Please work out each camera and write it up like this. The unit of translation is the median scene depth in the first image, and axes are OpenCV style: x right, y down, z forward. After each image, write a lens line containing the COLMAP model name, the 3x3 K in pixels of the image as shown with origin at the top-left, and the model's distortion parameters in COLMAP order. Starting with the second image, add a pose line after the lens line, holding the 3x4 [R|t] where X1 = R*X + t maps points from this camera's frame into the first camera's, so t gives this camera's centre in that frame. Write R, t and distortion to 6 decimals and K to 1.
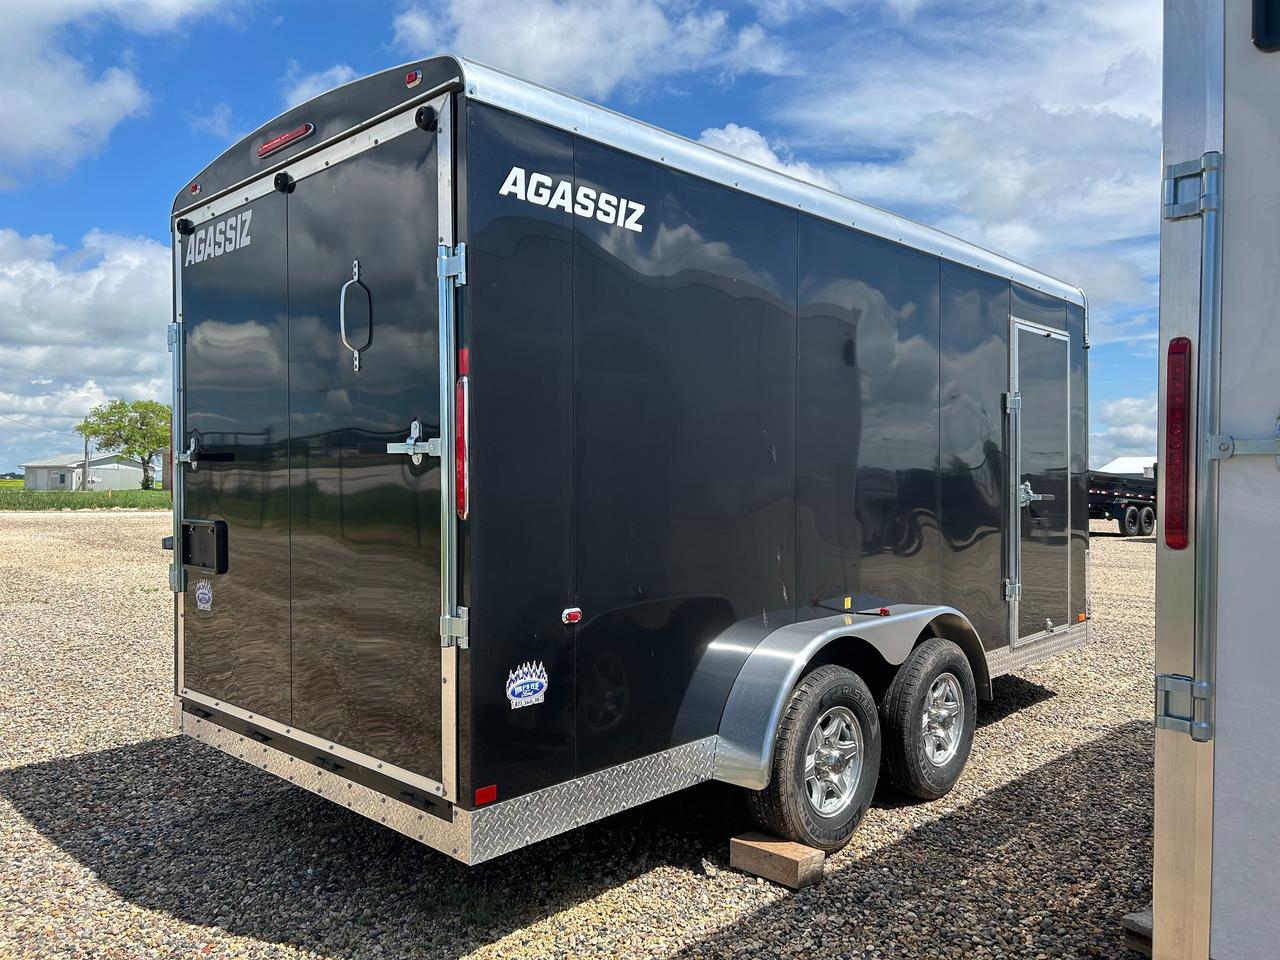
lens RADIAL K [[972.8, 0, 640.0], [0, 972.8, 480.0], [0, 0, 1]] dist [0.032753, -0.000516]
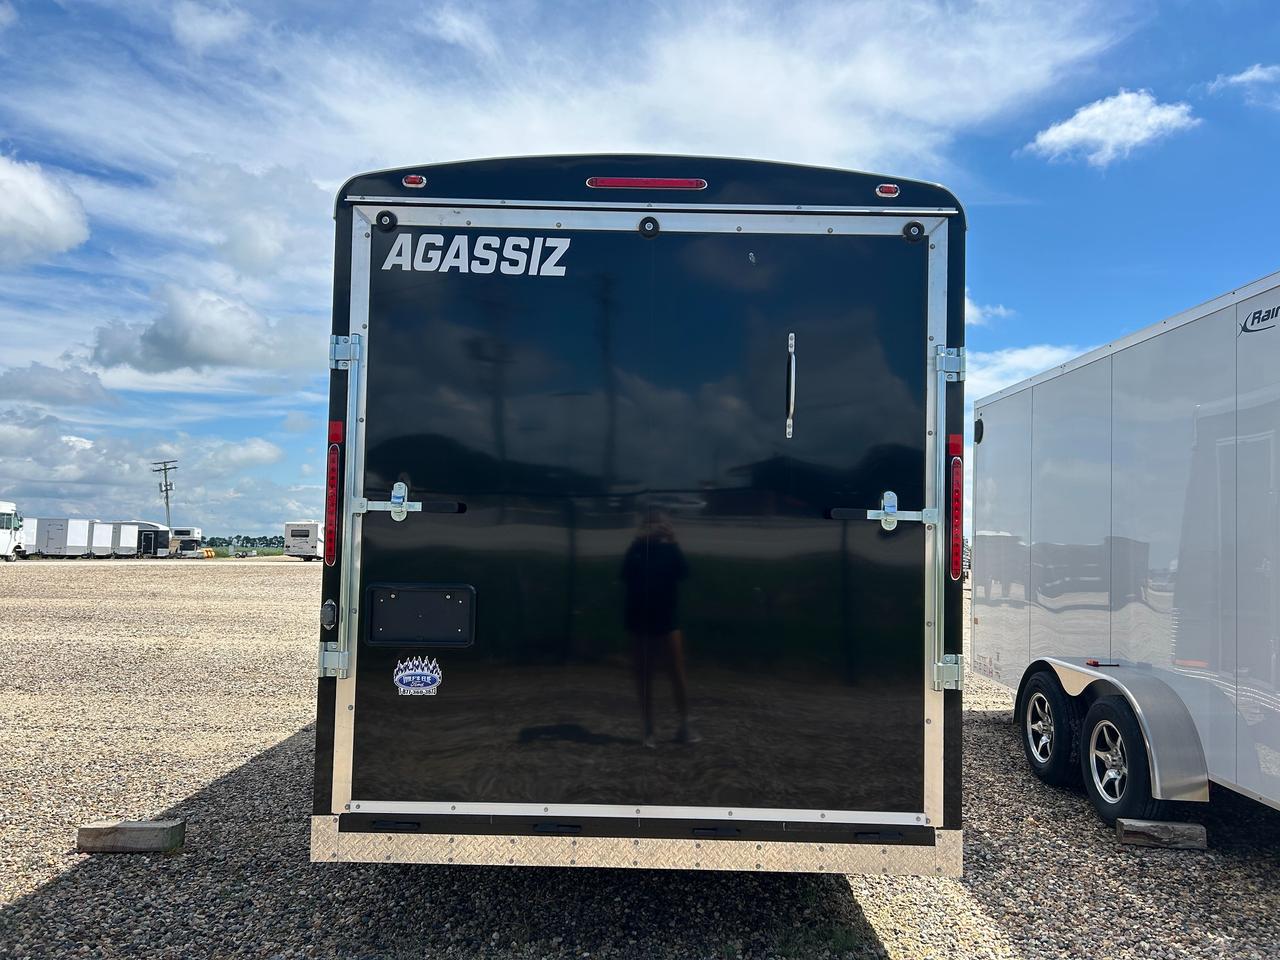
lens RADIAL K [[971.3, 0, 640.0], [0, 971.3, 480.0], [0, 0, 1]] dist [0.026014, -0.009118]
pose [[0.724596, 0.052729, 0.687153, -1.200906], [-0.017805, 0.998168, -0.057820, -0.003472], [-0.688944, 0.029661, 0.724208, 0.383764]]
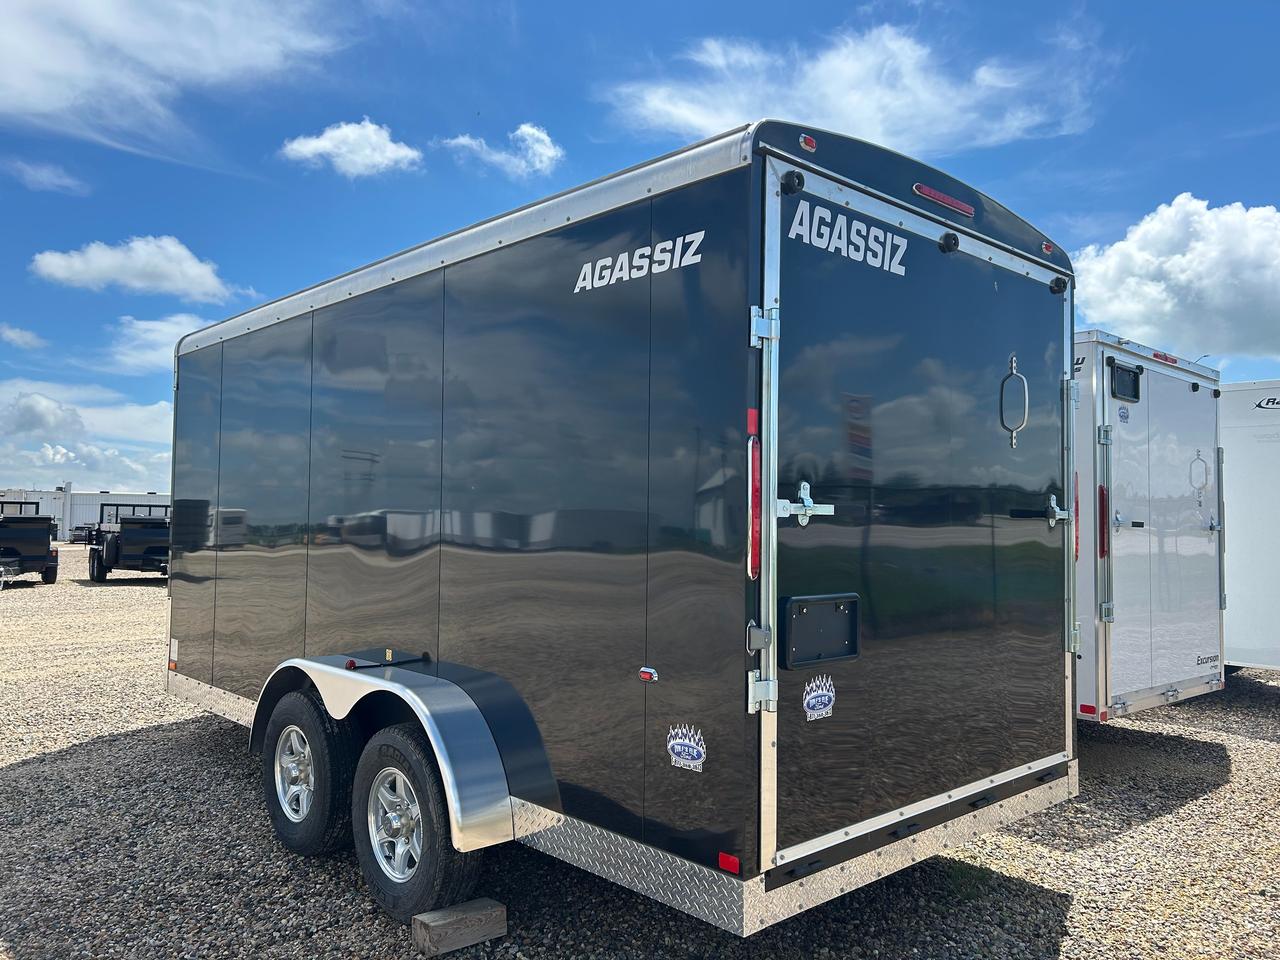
lens RADIAL K [[972.8, 0, 640.0], [0, 972.8, 480.0], [0, 0, 1]] dist [0.032753, -0.000516]
pose [[0.061930, 0.045113, 0.997060, -1.632881], [-0.000323, 0.998979, -0.045180, -0.018075], [-0.998080, 0.002476, 0.061882, 1.490653]]
